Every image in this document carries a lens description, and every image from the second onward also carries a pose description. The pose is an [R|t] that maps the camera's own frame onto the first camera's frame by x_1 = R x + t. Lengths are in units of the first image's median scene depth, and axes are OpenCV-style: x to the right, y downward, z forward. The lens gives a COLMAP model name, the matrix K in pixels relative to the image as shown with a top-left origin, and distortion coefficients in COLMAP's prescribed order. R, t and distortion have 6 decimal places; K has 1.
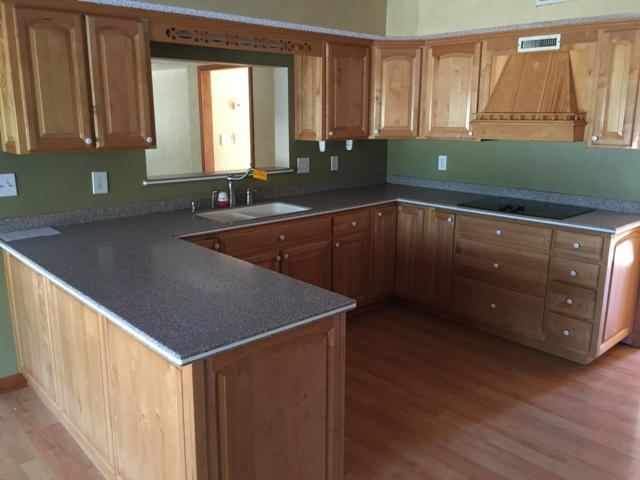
lens RADIAL K [[542.7, 0, 316.6], [0, 542.7, 230.5], [0, 0, 1]] dist [0.052585, -0.108190]
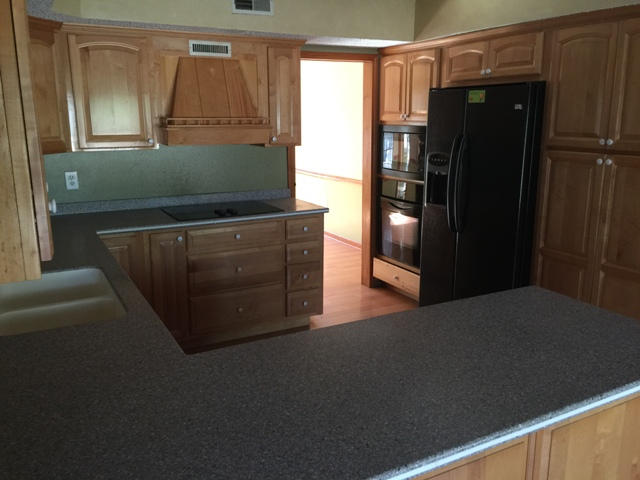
lens RADIAL K [[542.7, 0, 316.6], [0, 542.7, 230.5], [0, 0, 1]] dist [0.052585, -0.108190]
pose [[0.256837, -0.202660, 0.944968, -0.558082], [0.208746, 0.966320, 0.150503, -0.125252], [-0.943642, 0.158604, 0.290491, 0.560826]]
